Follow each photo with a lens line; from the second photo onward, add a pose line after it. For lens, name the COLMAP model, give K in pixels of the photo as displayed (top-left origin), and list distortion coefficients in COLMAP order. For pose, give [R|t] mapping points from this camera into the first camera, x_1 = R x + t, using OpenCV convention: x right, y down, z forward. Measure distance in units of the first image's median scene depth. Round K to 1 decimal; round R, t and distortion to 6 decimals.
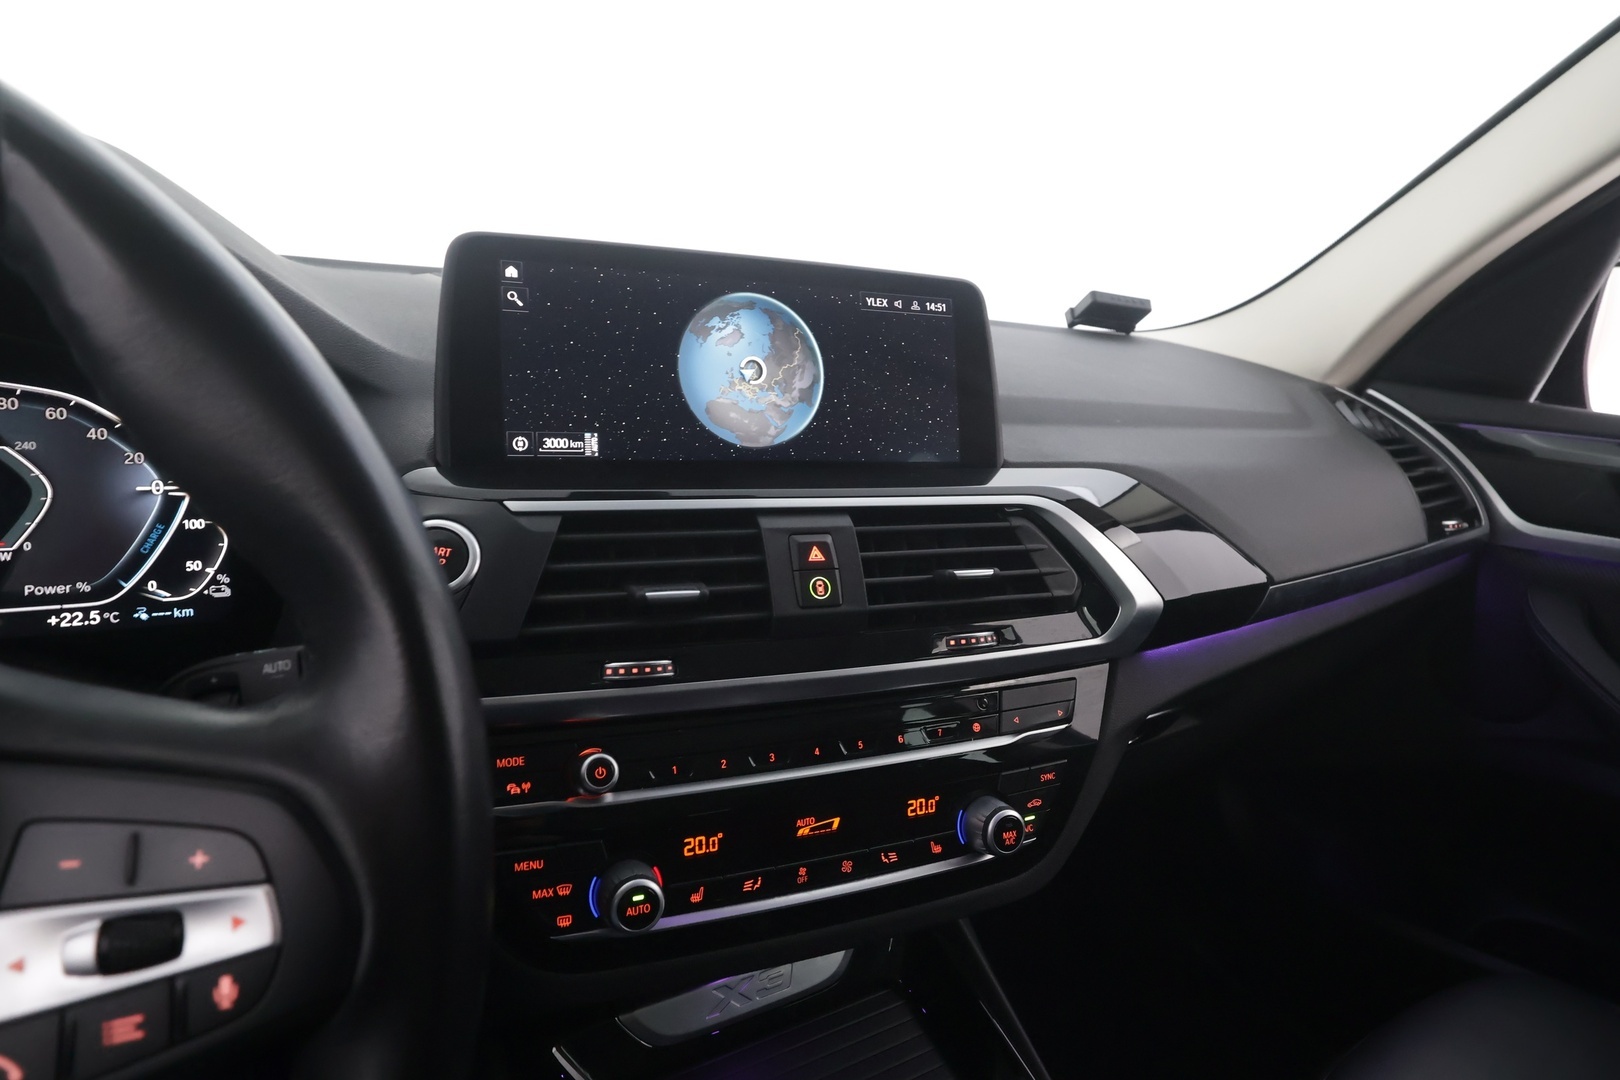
lens RADIAL K [[940.0, 0, 810.0], [0, 940.0, 540.0], [0, 0, 1]] dist [0.002767, 0.000513]
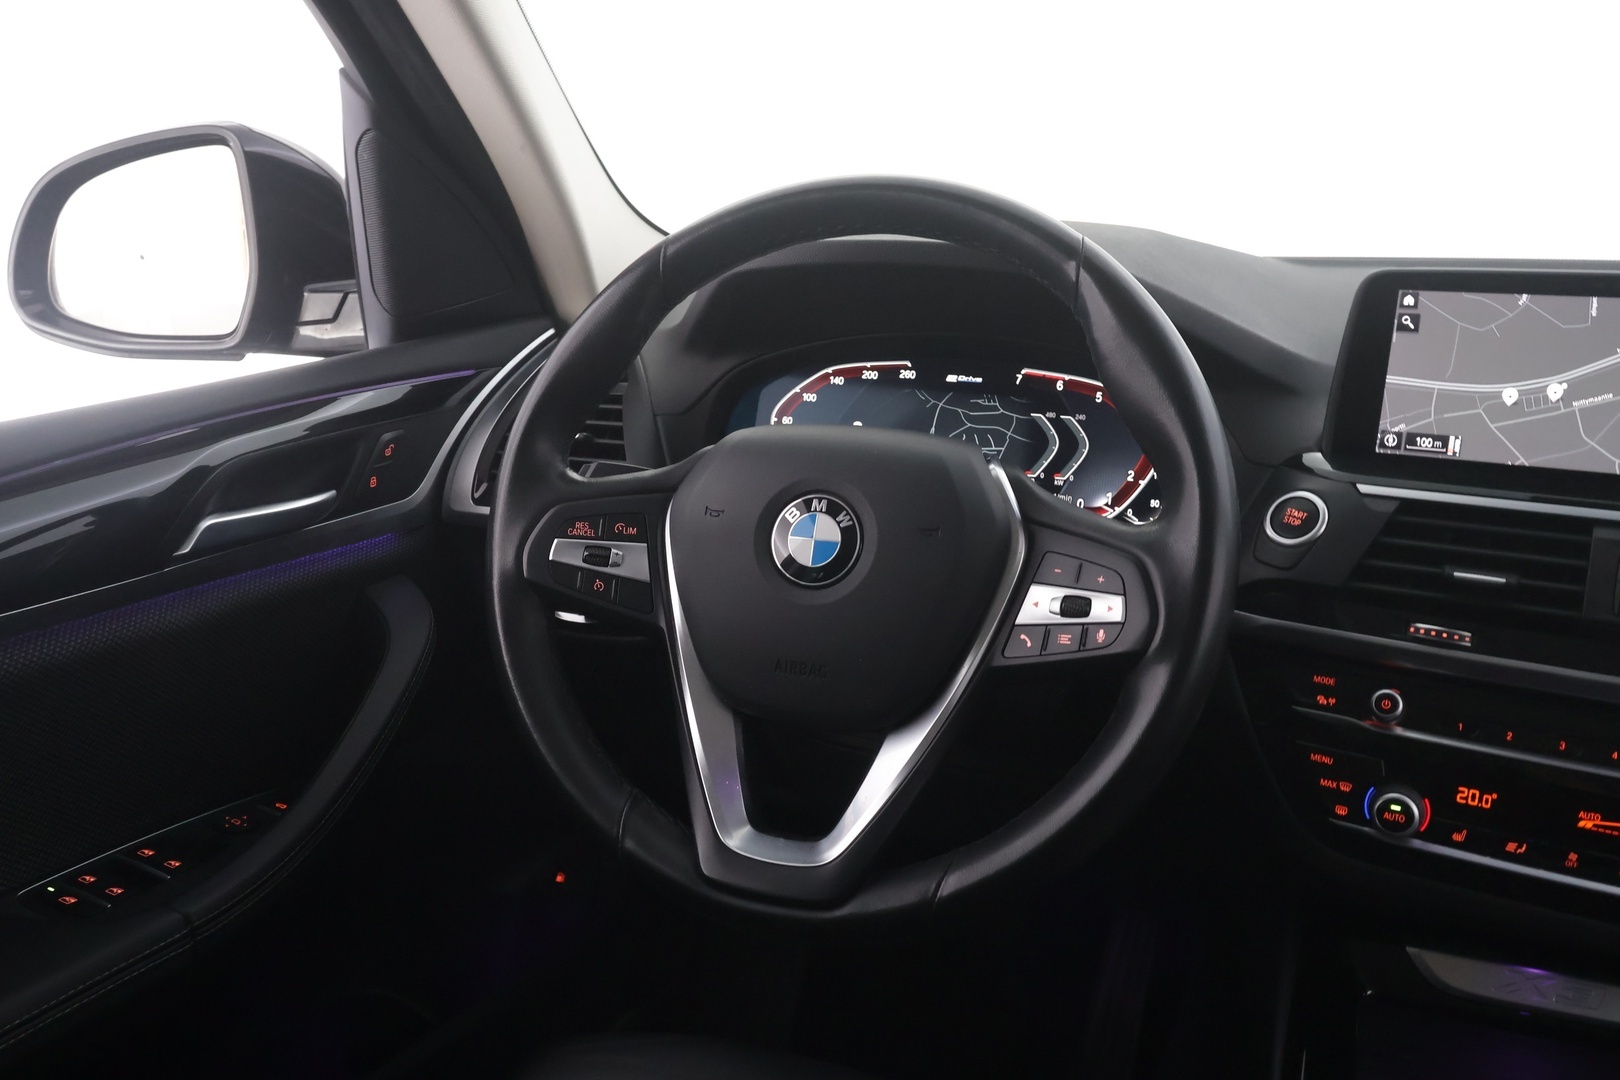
lens RADIAL K [[1266.4, 0, 810.0], [0, 1266.4, 540.0], [0, 0, 1]] dist [-0.001095, -0.000563]
pose [[0.597702, 0.148450, -0.787855, 0.506760], [-0.141625, 0.986803, 0.078493, 0.003807], [0.789110, 0.064664, 0.610838, -0.544617]]
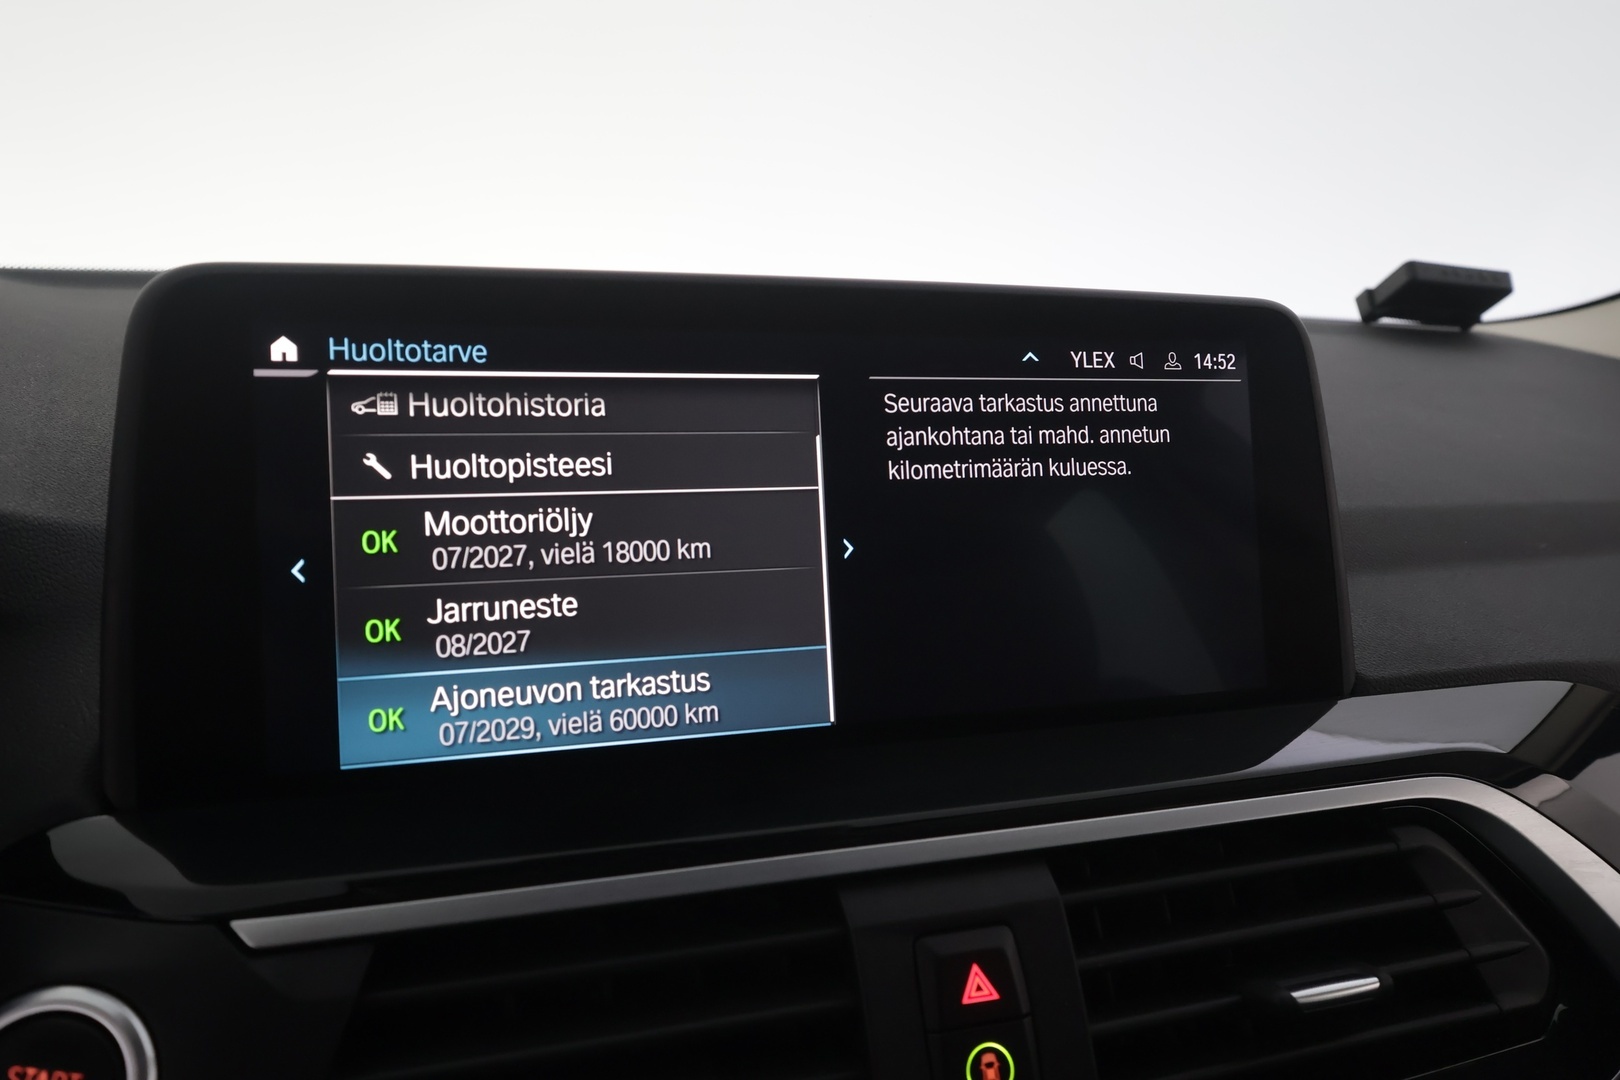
lens RADIAL K [[1226.0, 0, 808.9], [0, 1226.0, 567.8], [0, 0, 1]] dist [0.004294, -0.007106]
pose [[0.996223, -0.009306, -0.086334, -0.018835], [0.009986, 0.999922, 0.007456, -0.164680], [0.086258, -0.008290, 0.996238, 0.400718]]
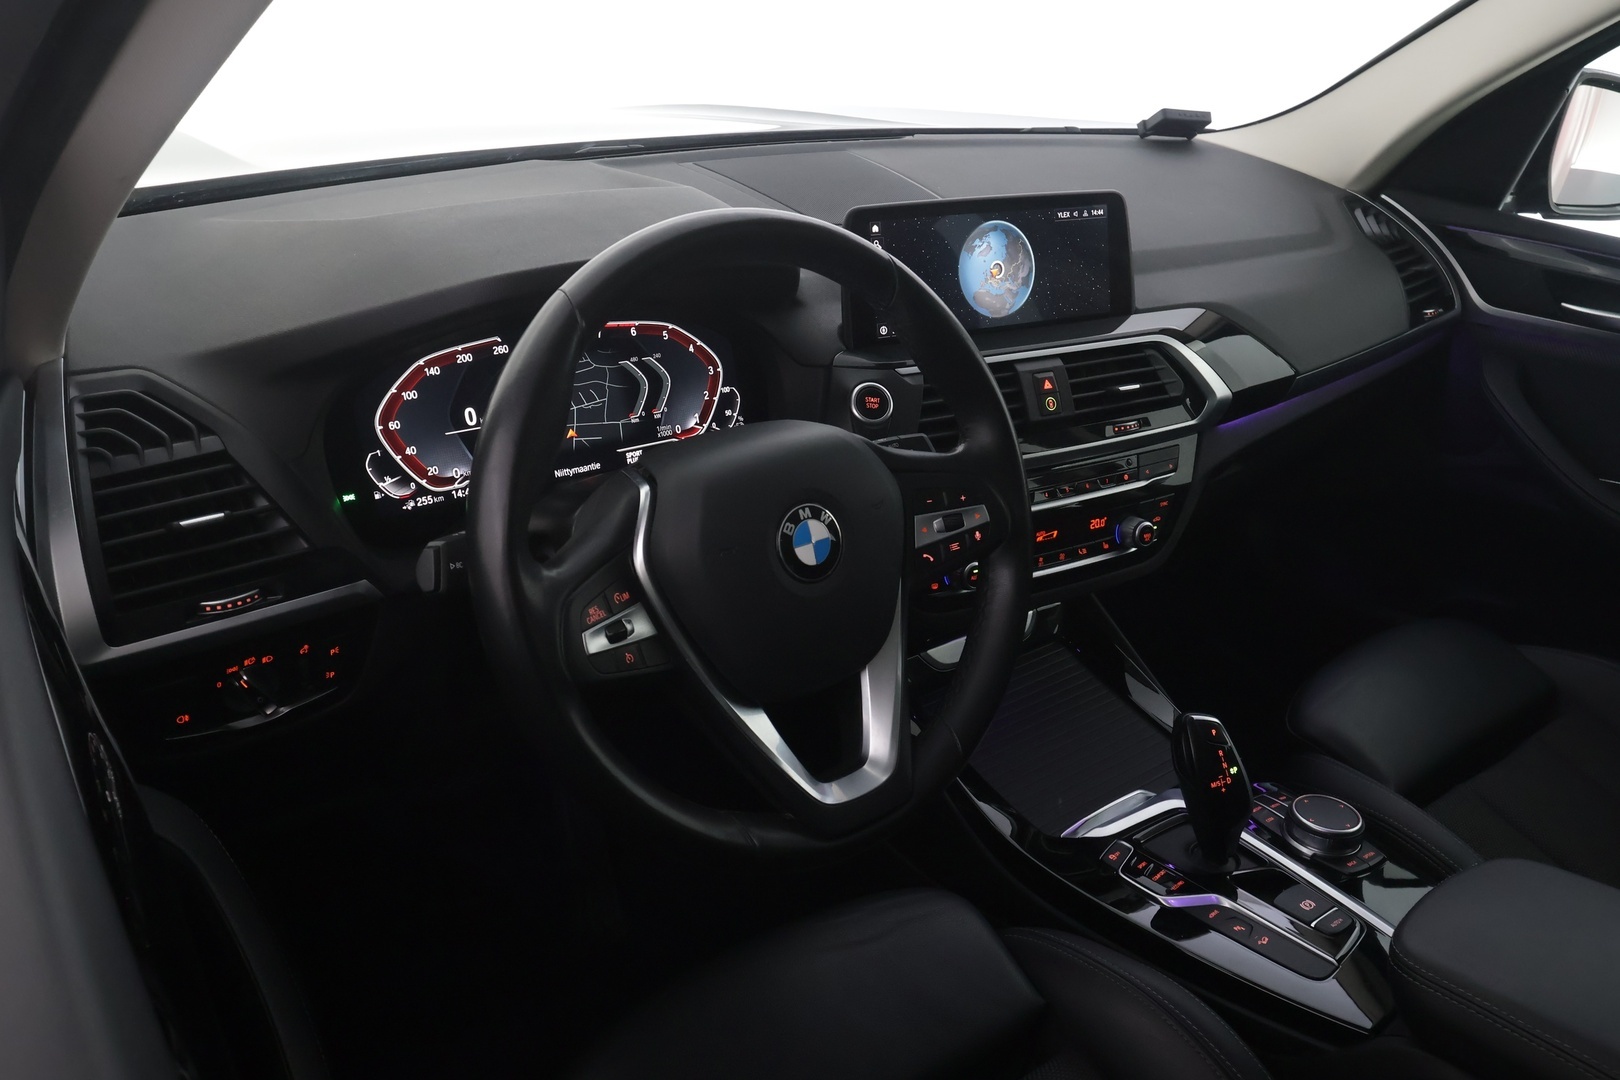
lens RADIAL K [[1266.4, 0, 810.0], [0, 1266.4, 540.0], [0, 0, 1]] dist [-0.001095, -0.000563]
pose [[0.994944, -0.060252, 0.080353, -0.587619], [0.040561, 0.972971, 0.227339, -0.235834], [-0.091879, -0.222931, 0.970495, -1.206385]]
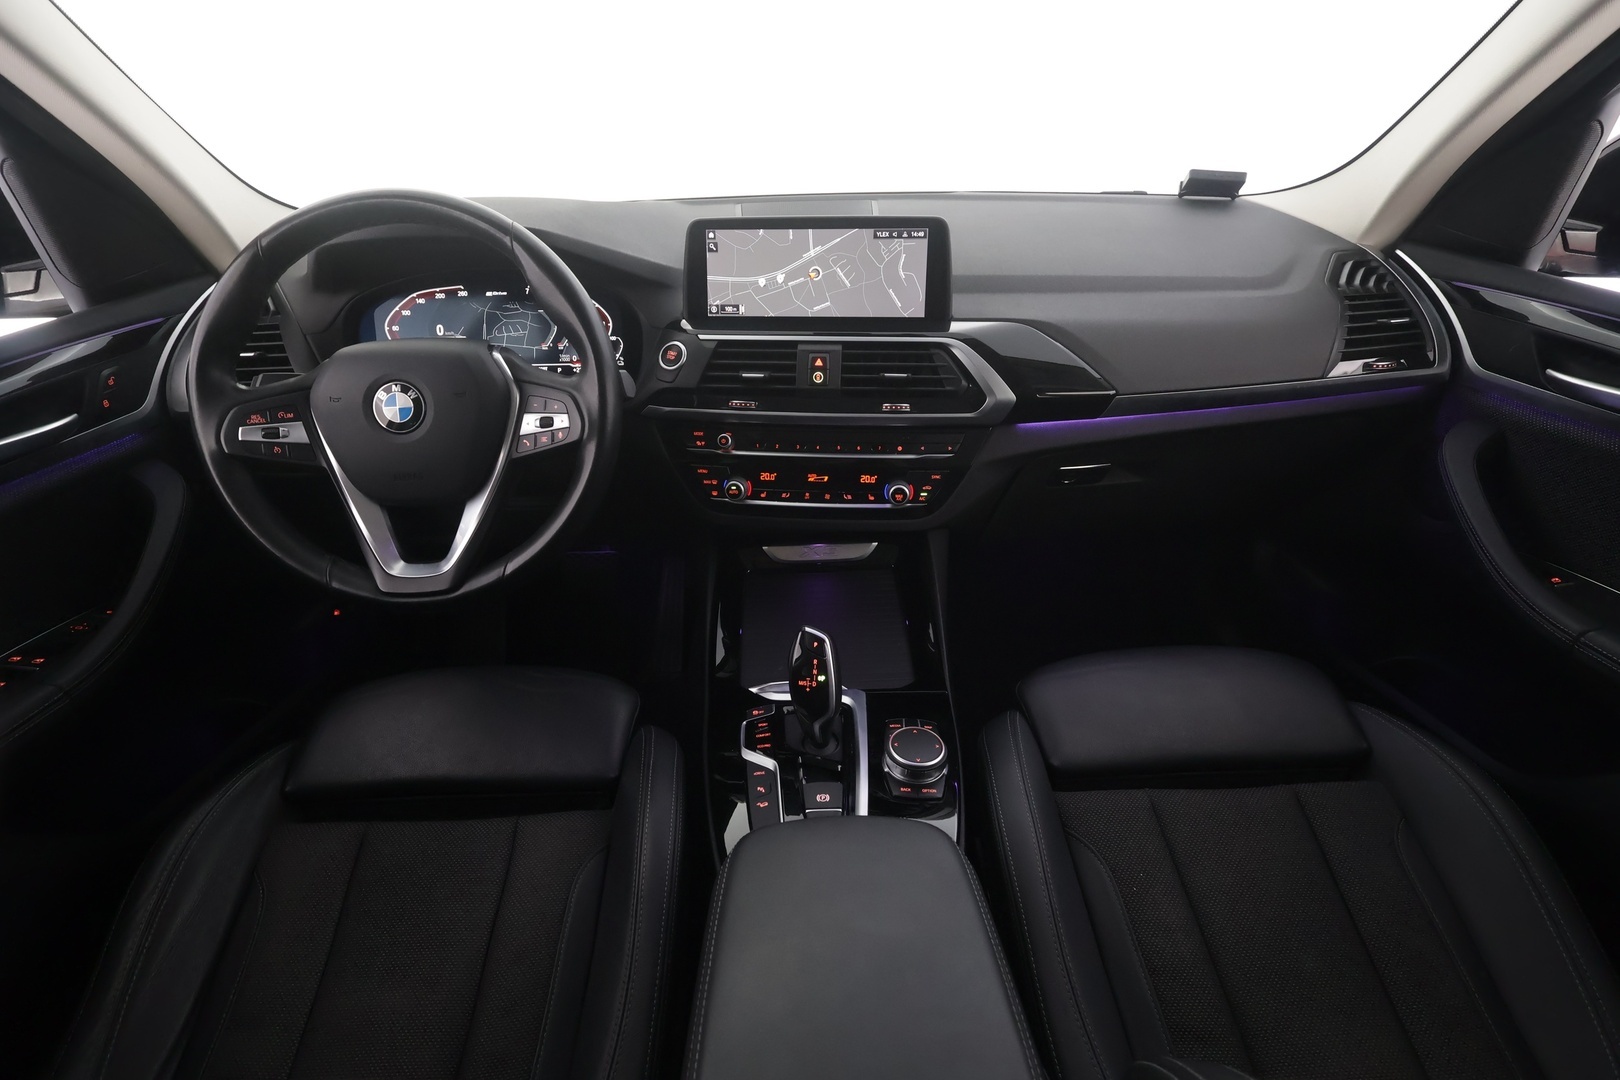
lens RADIAL K [[741.8, 0, 810.0], [0, 741.8, 540.0], [0, 0, 1]] dist [-0.003142, 0.001412]
pose [[0.860043, 0.177600, -0.478315, 0.858694], [-0.036842, 0.956633, 0.288958, -0.085316], [0.508891, -0.230894, 0.829288, -0.572839]]
